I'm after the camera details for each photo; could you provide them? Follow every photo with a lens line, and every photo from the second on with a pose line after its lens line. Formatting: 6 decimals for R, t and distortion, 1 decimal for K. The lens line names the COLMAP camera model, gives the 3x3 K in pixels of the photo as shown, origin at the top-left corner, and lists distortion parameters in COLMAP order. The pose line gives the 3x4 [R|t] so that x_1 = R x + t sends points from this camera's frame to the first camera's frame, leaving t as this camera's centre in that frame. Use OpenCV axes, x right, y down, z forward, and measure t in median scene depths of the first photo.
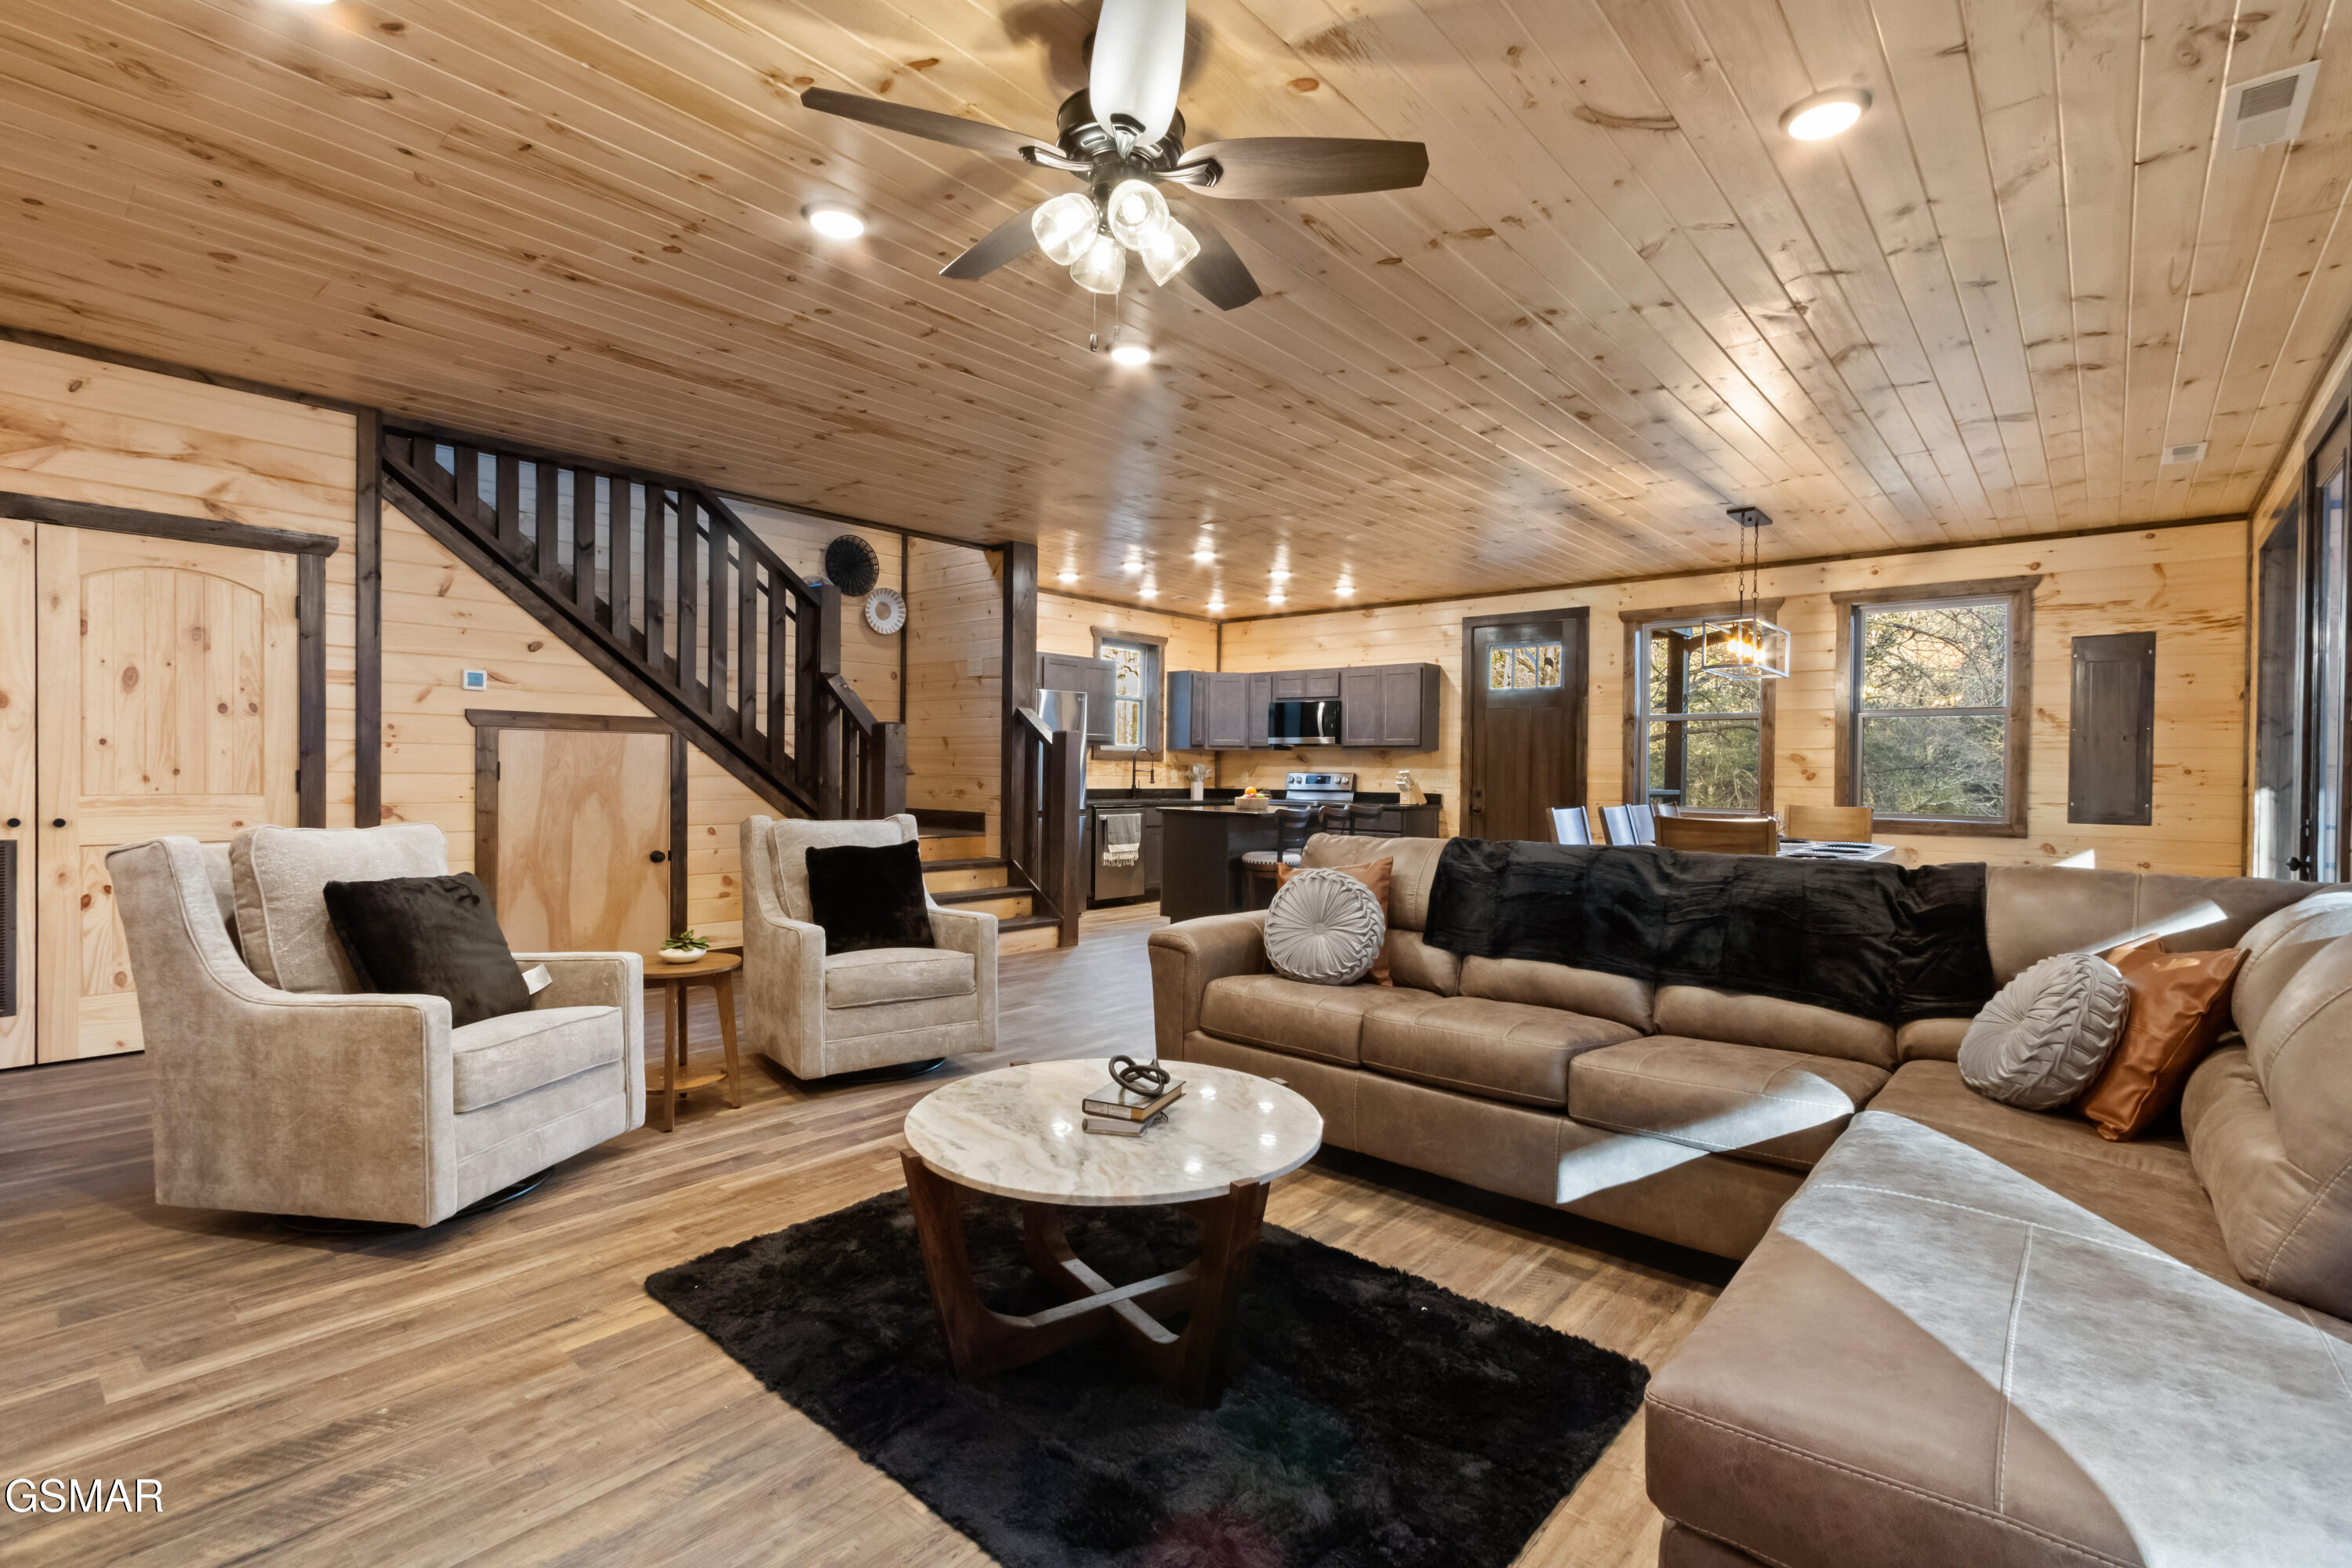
lens RADIAL K [[1077.3, 0, 1177.7], [0, 1077.3, 769.8], [0, 0, 1]] dist [0.005215, -0.000283]
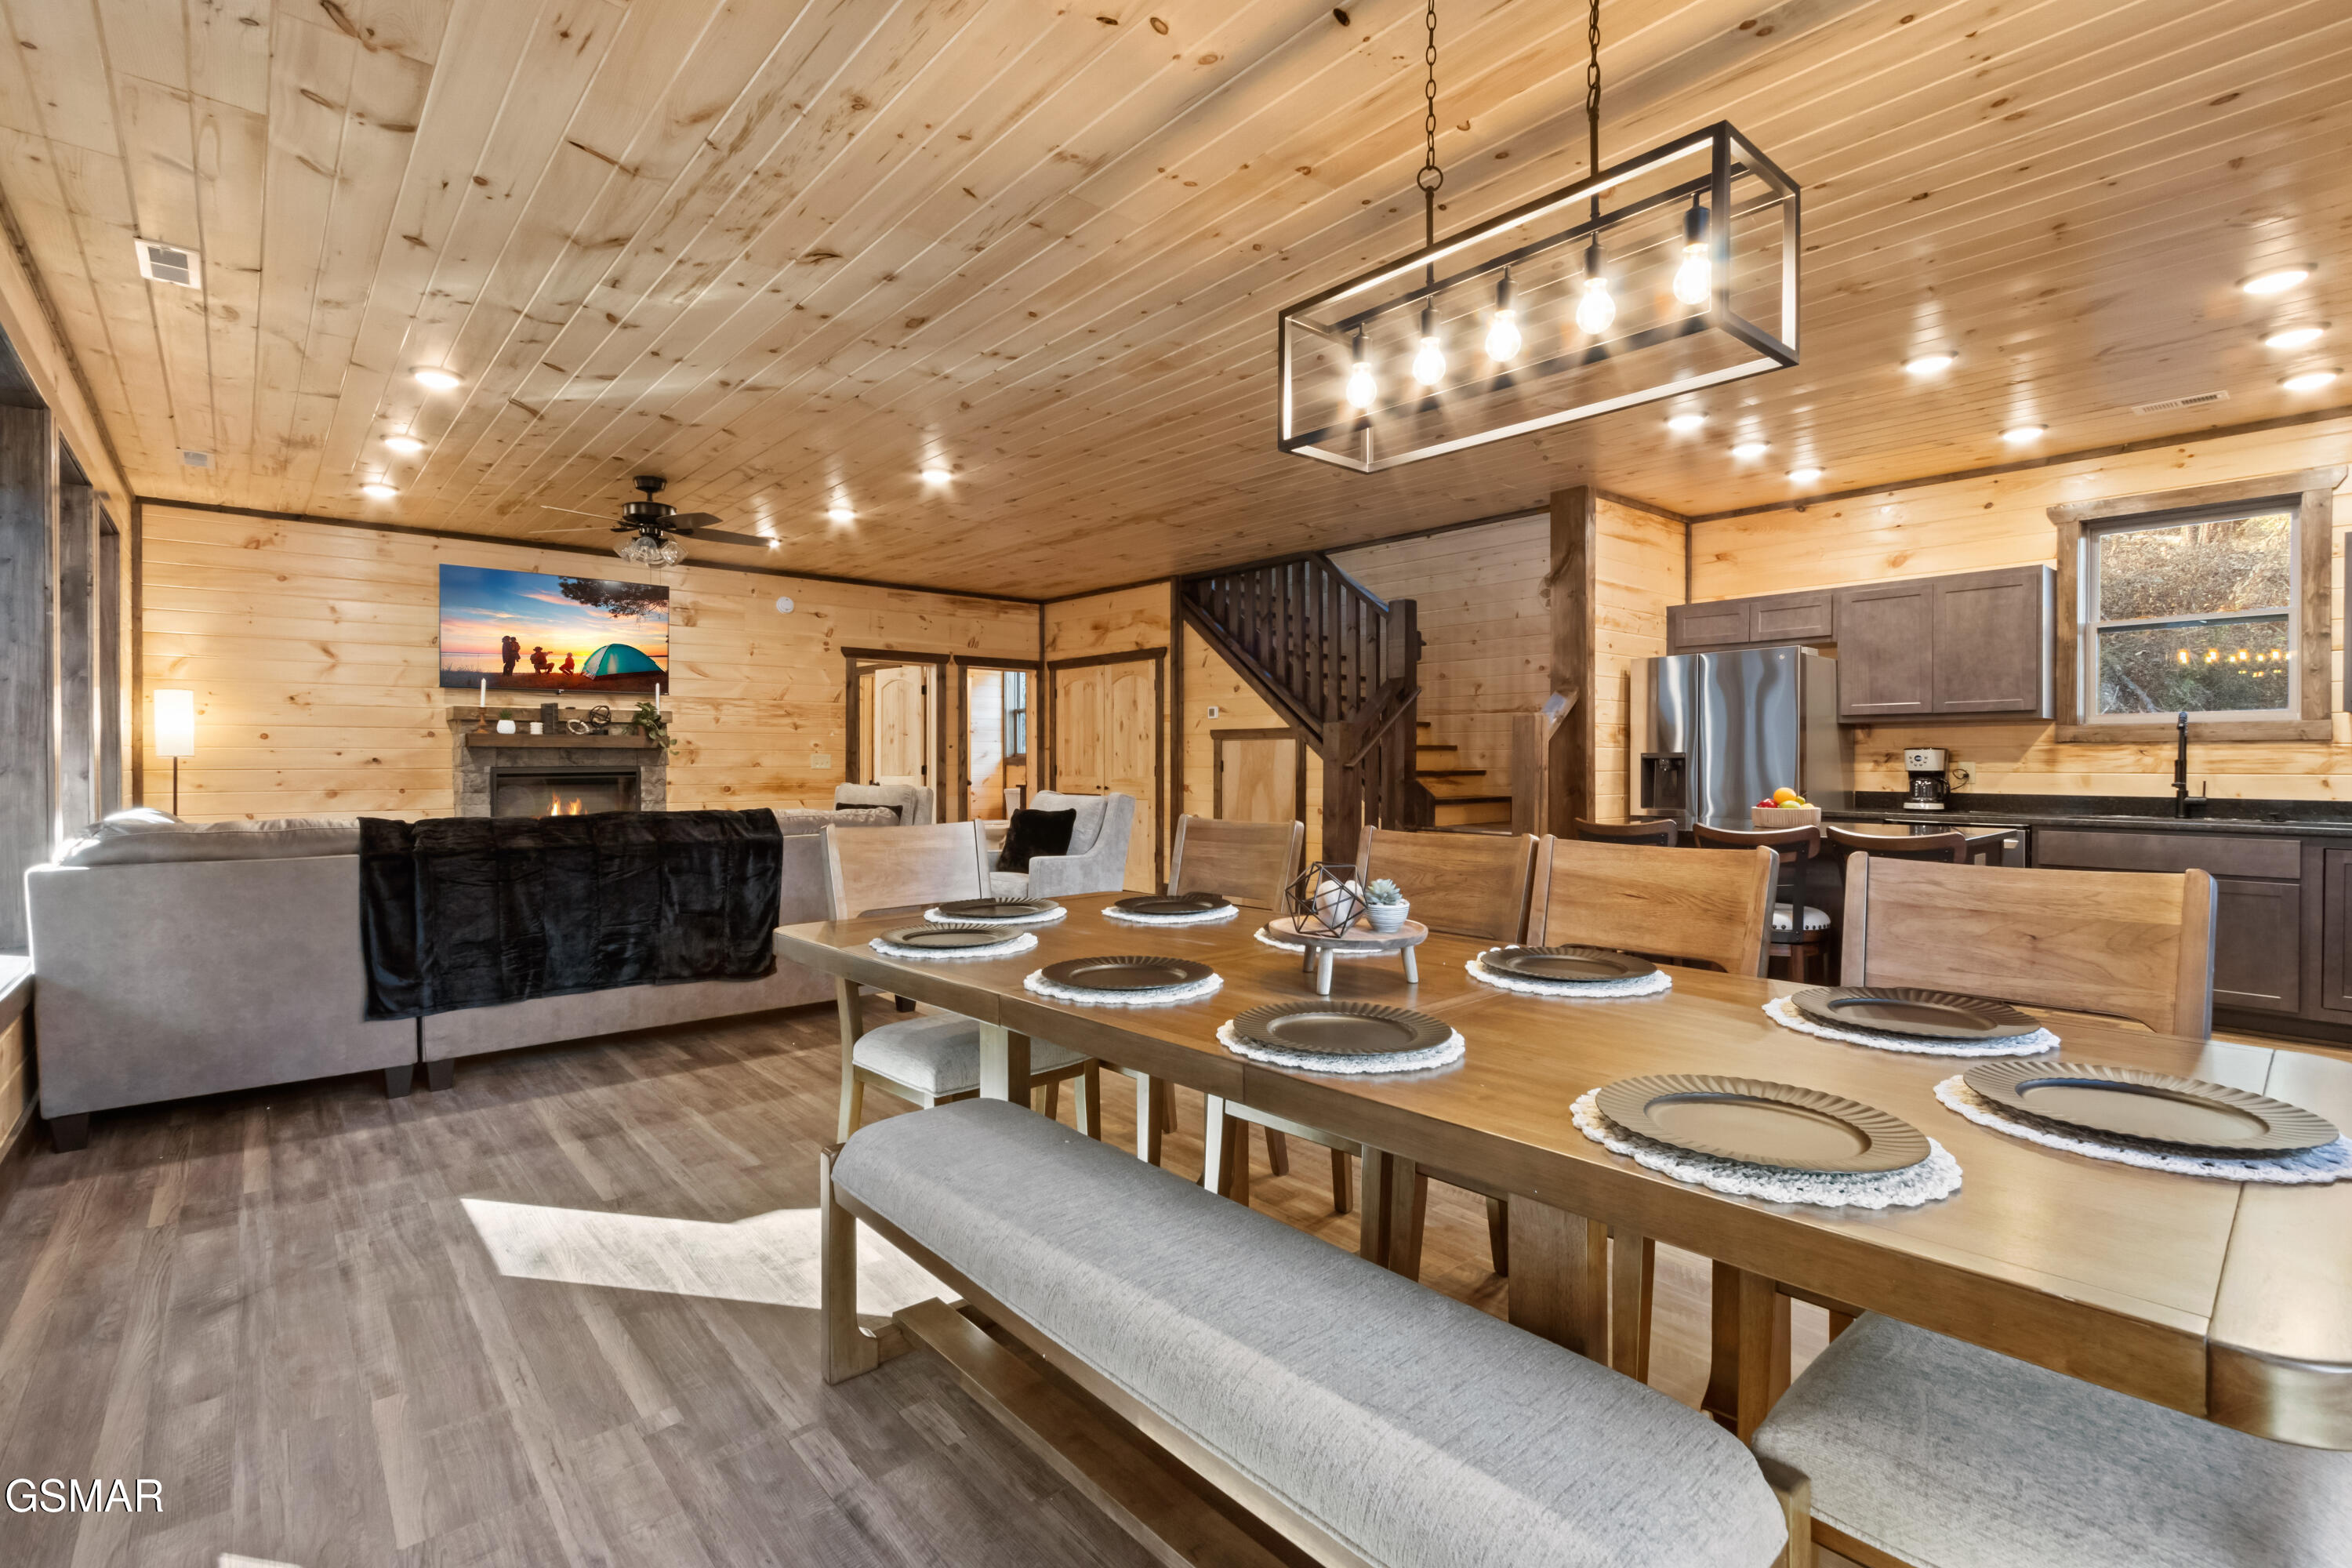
lens RADIAL K [[1077.3, 0, 1177.7], [0, 1077.3, 769.8], [0, 0, 1]] dist [0.005215, -0.000283]
pose [[-0.145682, -0.003846, -0.989324, 1.149048], [-0.001862, 0.999992, -0.003613, 0.015187], [0.989330, 0.001316, -0.145688, 1.312419]]
